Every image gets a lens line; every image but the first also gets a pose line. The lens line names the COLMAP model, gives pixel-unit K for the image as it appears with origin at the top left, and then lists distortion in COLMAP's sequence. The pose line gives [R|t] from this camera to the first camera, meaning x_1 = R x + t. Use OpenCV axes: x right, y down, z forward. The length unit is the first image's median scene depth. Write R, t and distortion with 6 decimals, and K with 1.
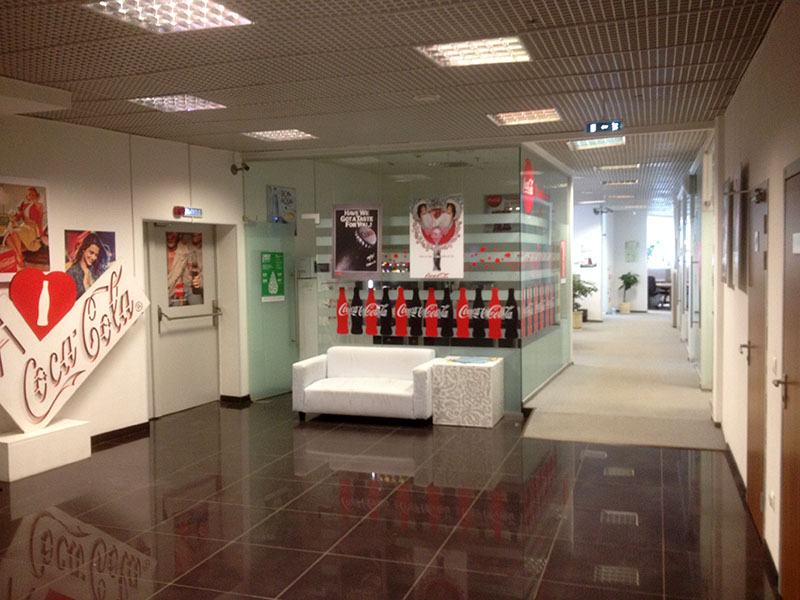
lens RADIAL K [[750.6, 0, 400.0], [0, 750.6, 300.0], [0, 0, 1]] dist [0.127408, -0.270255]
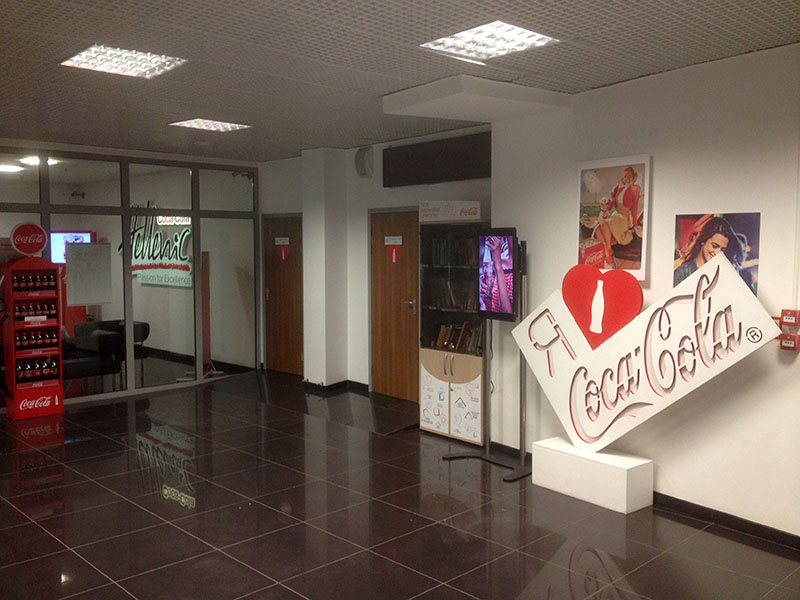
lens RADIAL K [[750.6, 0, 400.0], [0, 750.6, 300.0], [0, 0, 1]] dist [0.127408, -0.270255]
pose [[-0.464052, 0.074208, -0.882694, 0.364723], [-0.043953, 0.993328, 0.106616, -0.080766], [0.884717, 0.088273, -0.457695, 1.160656]]
